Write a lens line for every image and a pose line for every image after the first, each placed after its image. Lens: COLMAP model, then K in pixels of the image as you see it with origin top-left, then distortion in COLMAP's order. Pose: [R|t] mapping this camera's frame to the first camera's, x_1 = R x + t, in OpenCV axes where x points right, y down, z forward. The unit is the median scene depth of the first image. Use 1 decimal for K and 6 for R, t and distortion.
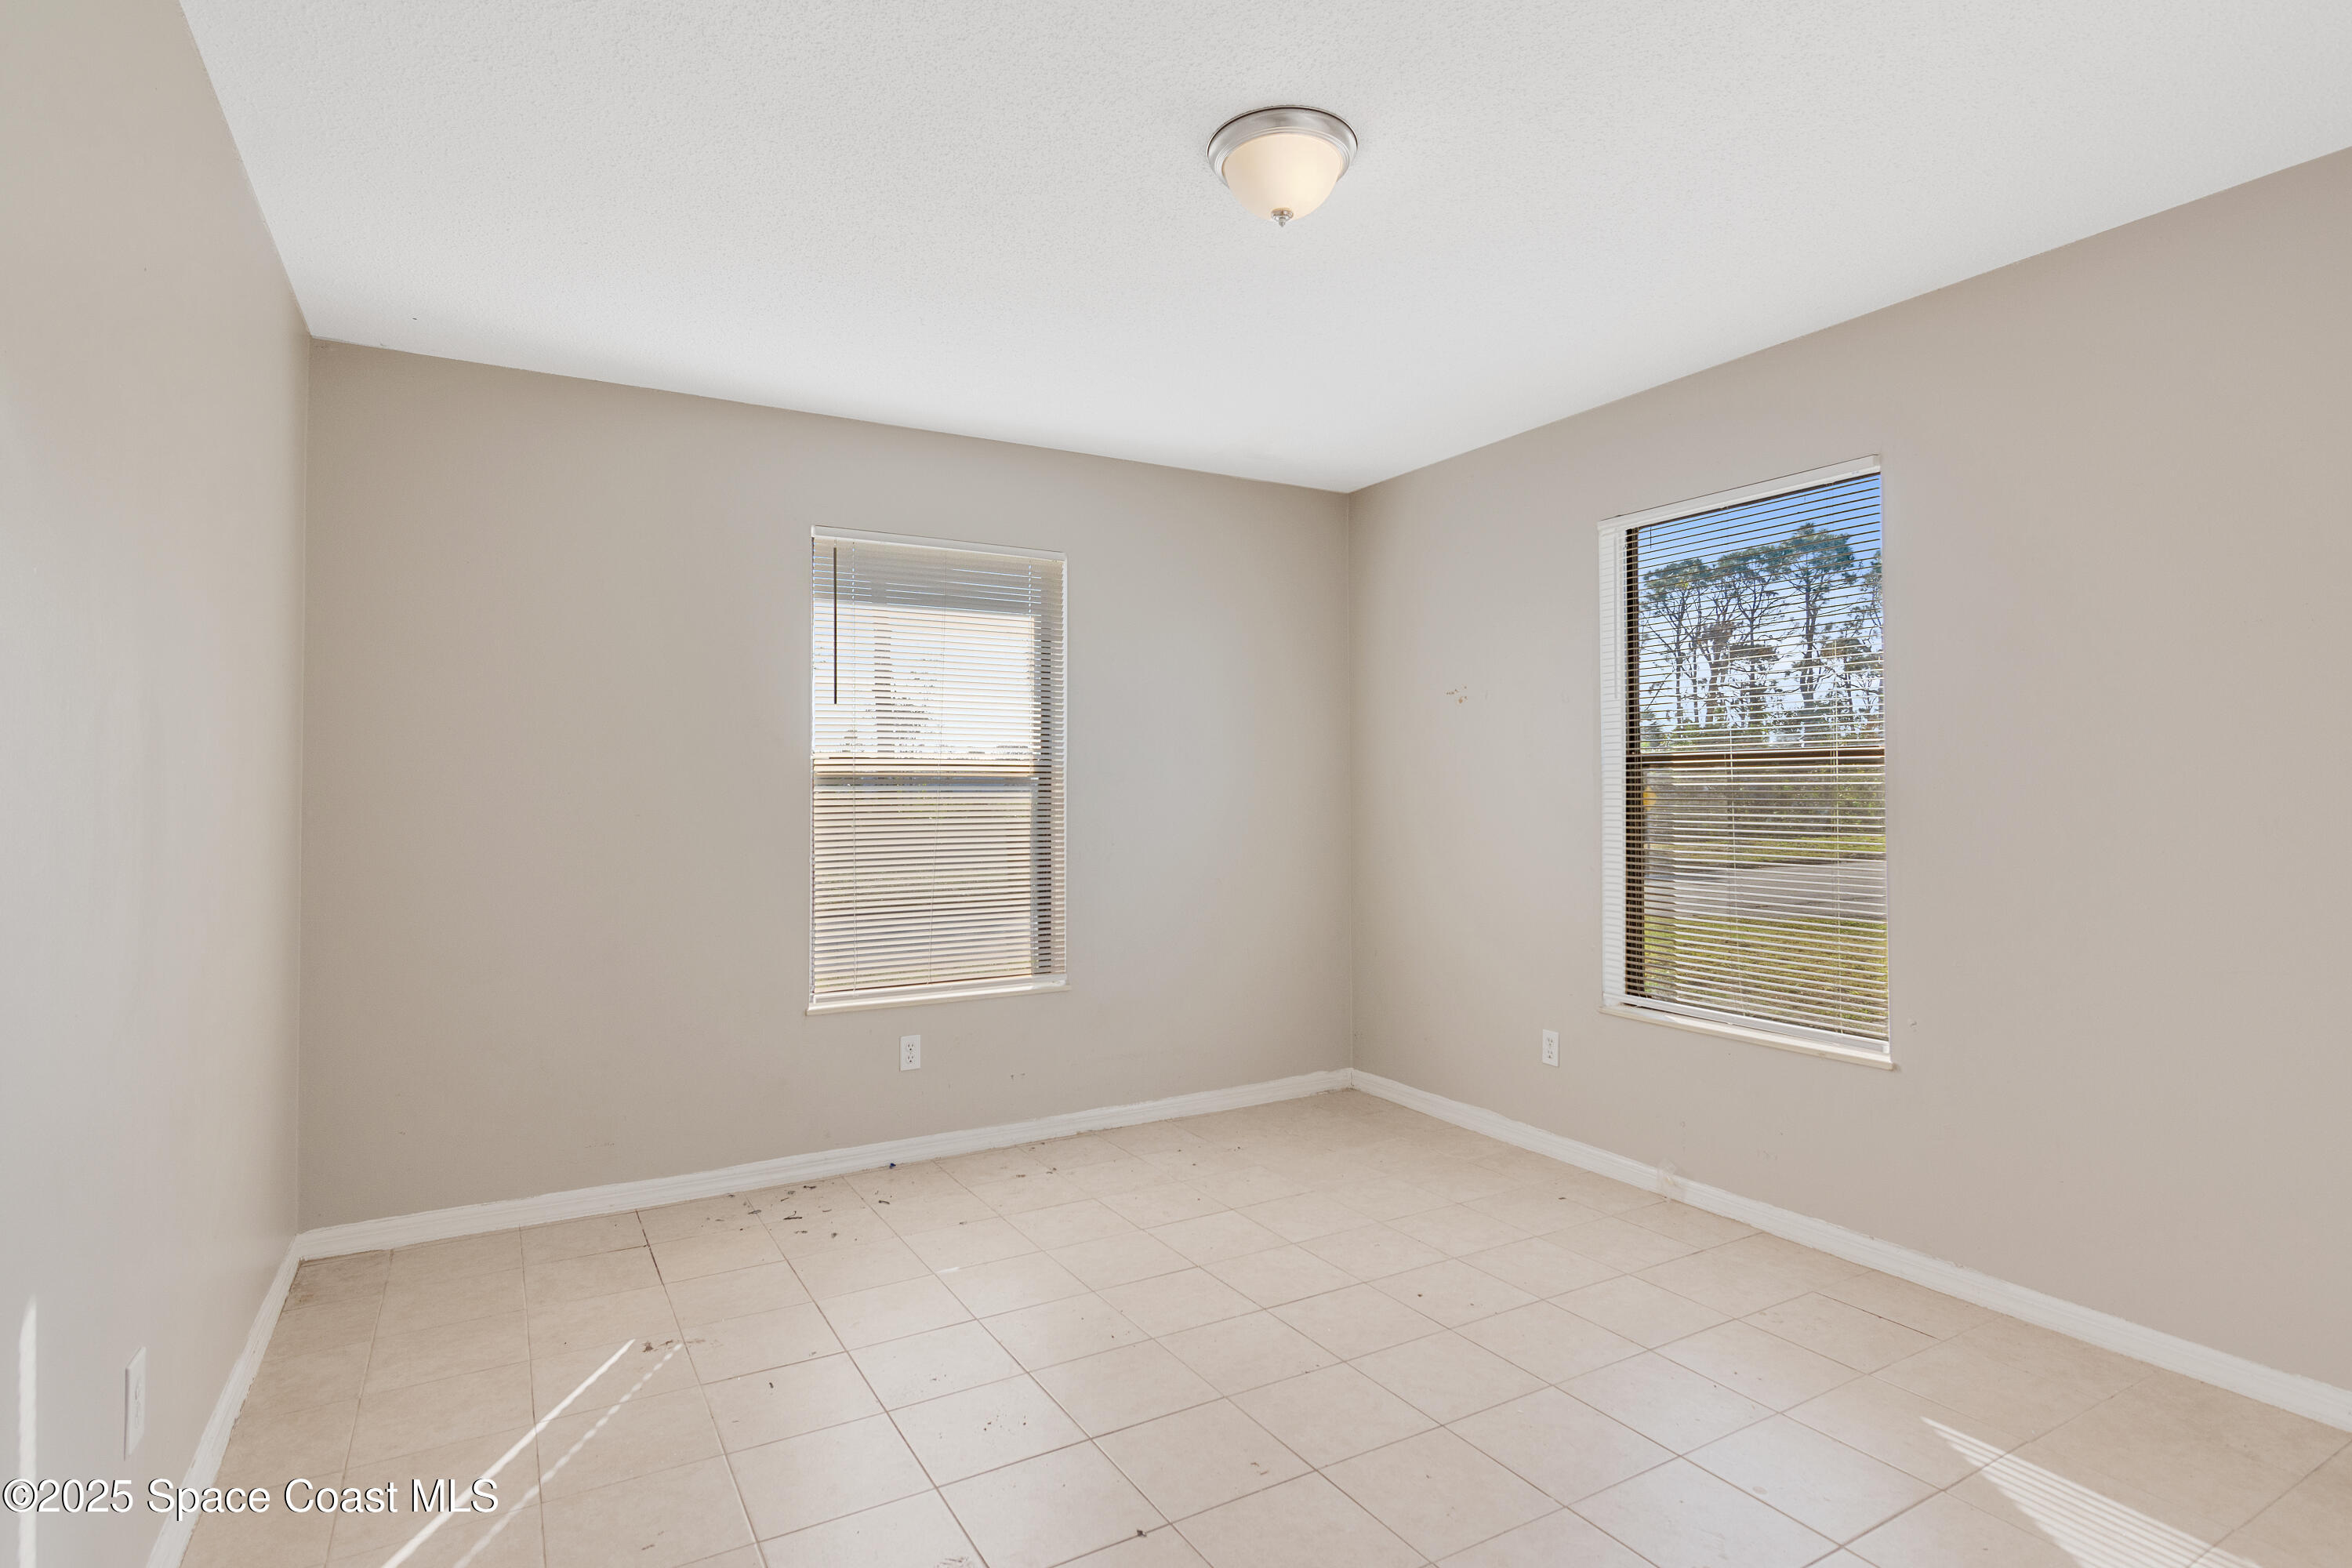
lens RADIAL K [[1145.6, 0, 1167.3], [0, 1145.6, 787.6], [0, 0, 1]] dist [-0.001584, 0.000687]
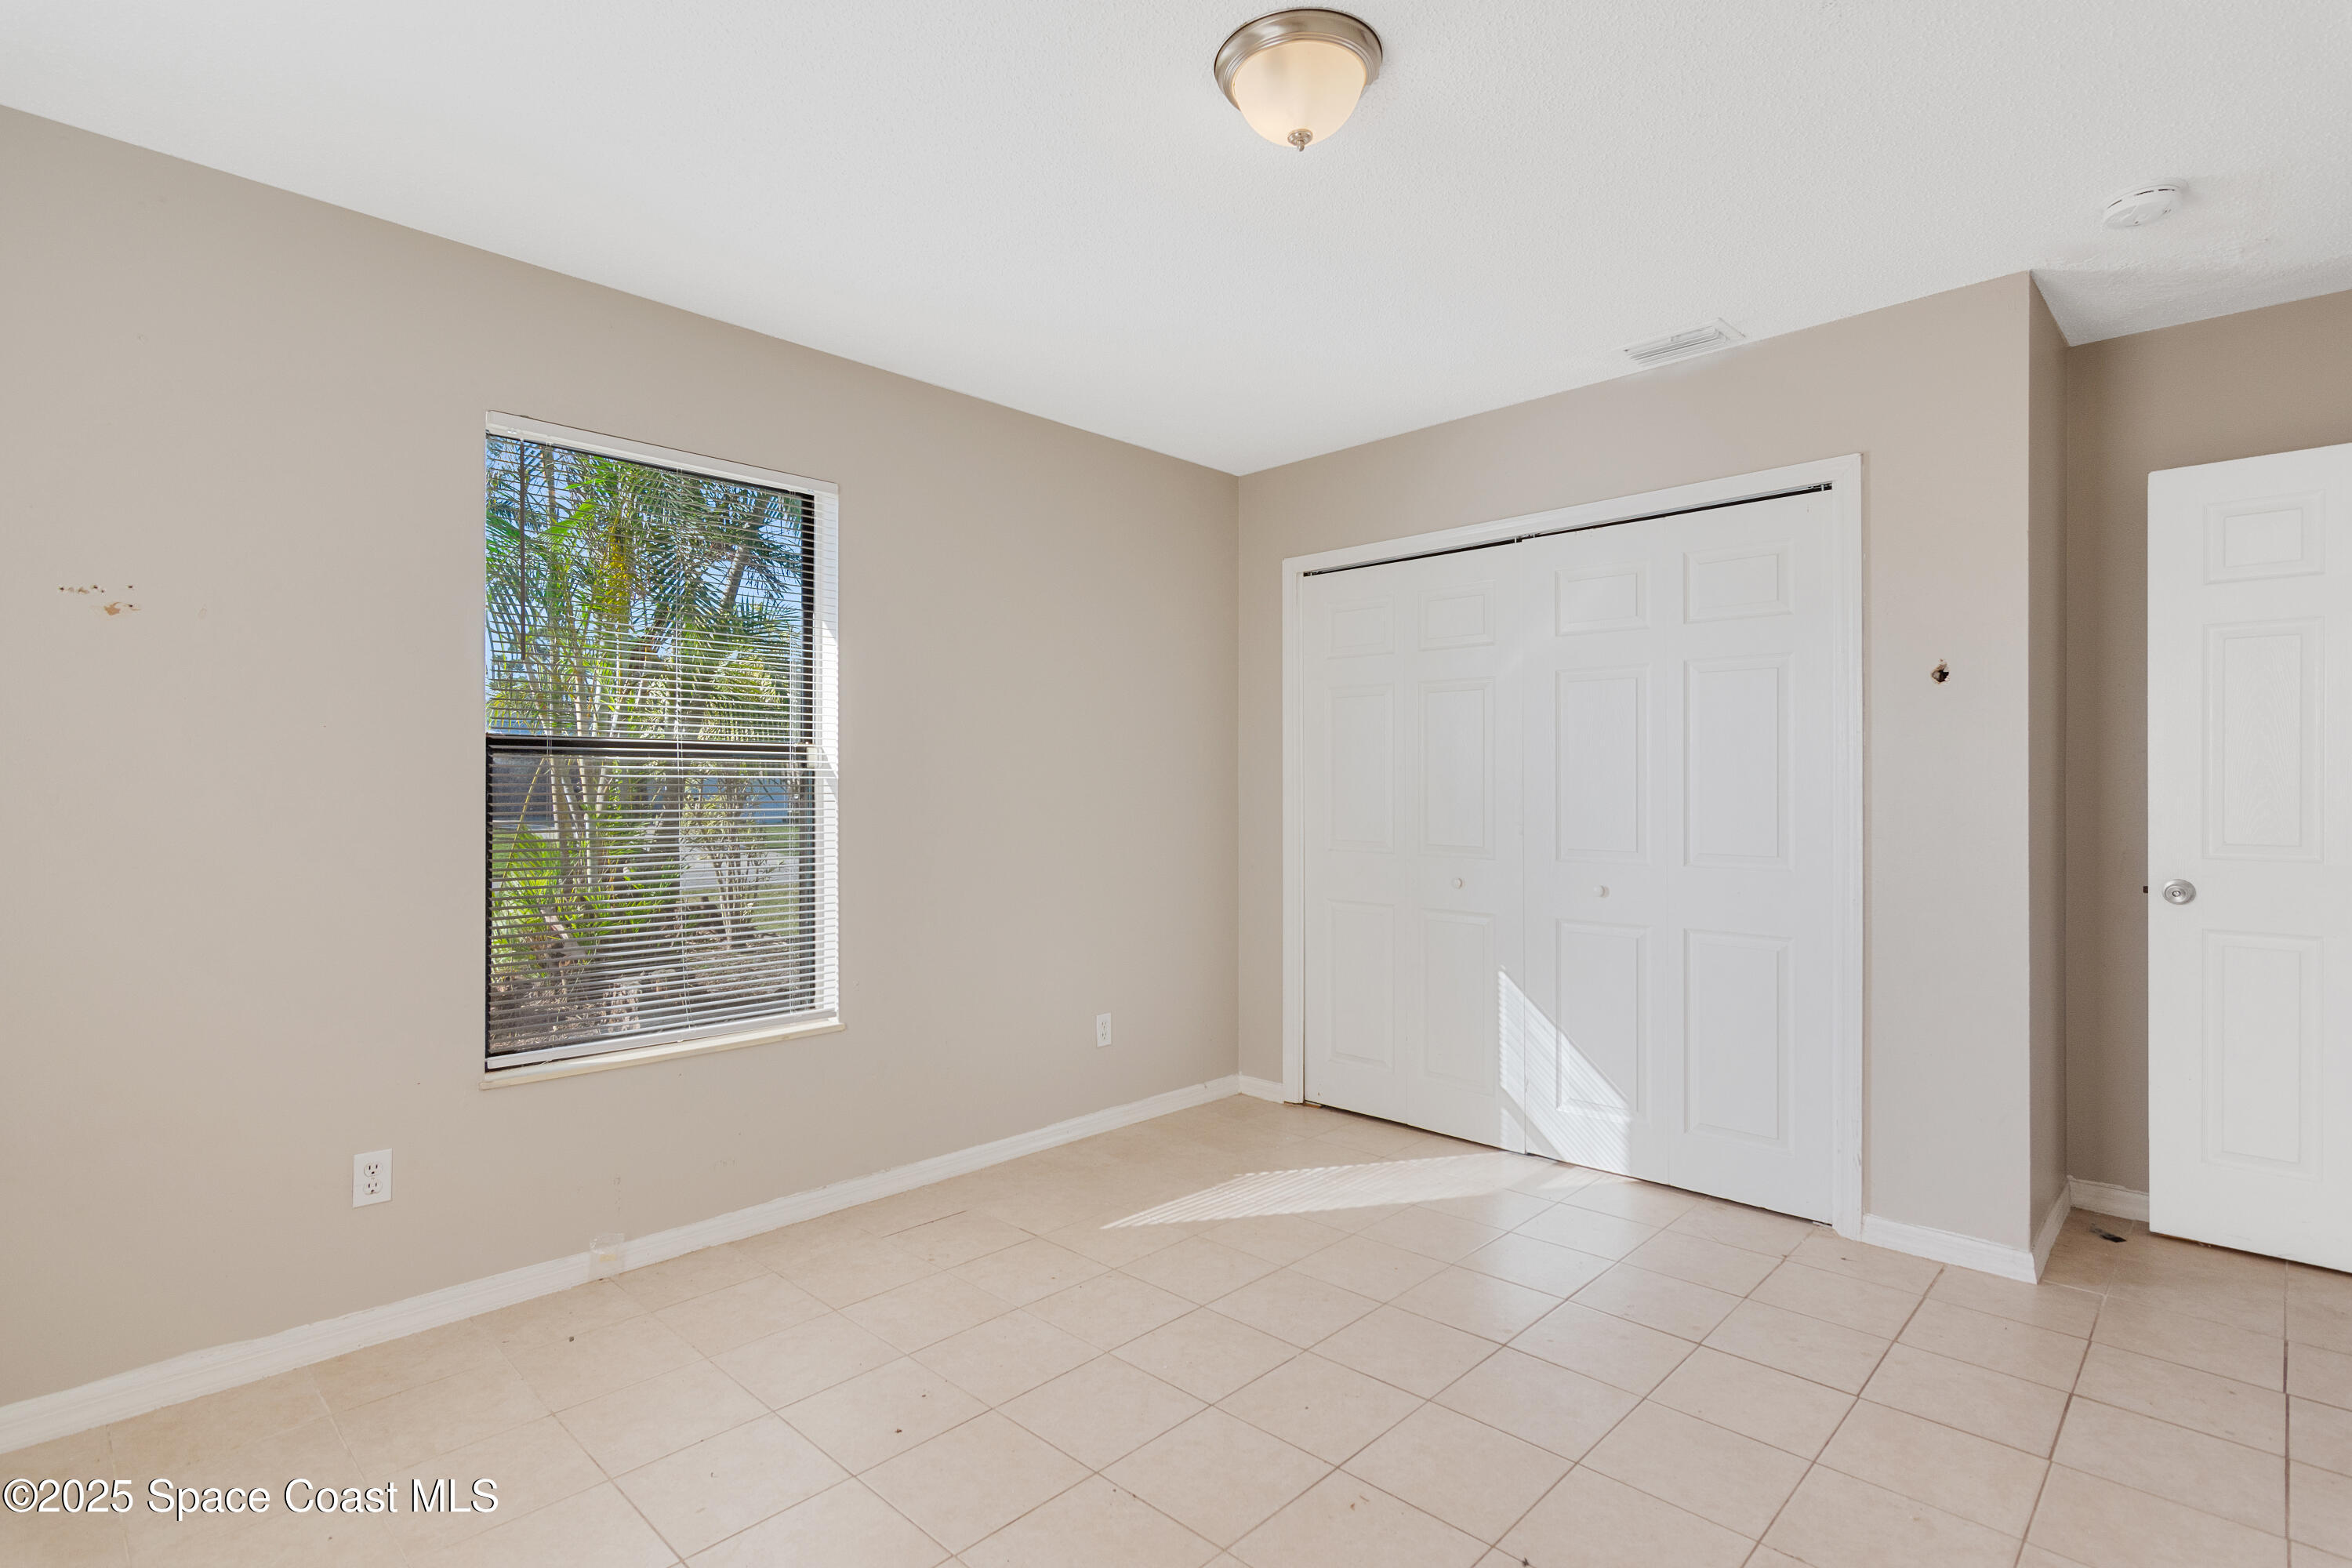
lens RADIAL K [[1145.6, 0, 1184.1], [0, 1145.6, 788.5], [0, 0, 1]] dist [-0.001584, 0.000687]
pose [[-0.267285, 0.000919, 0.963617, -0.484096], [-0.002350, 0.999996, -0.001606, 0.006943], [-0.963615, -0.002693, -0.267282, 0.850523]]
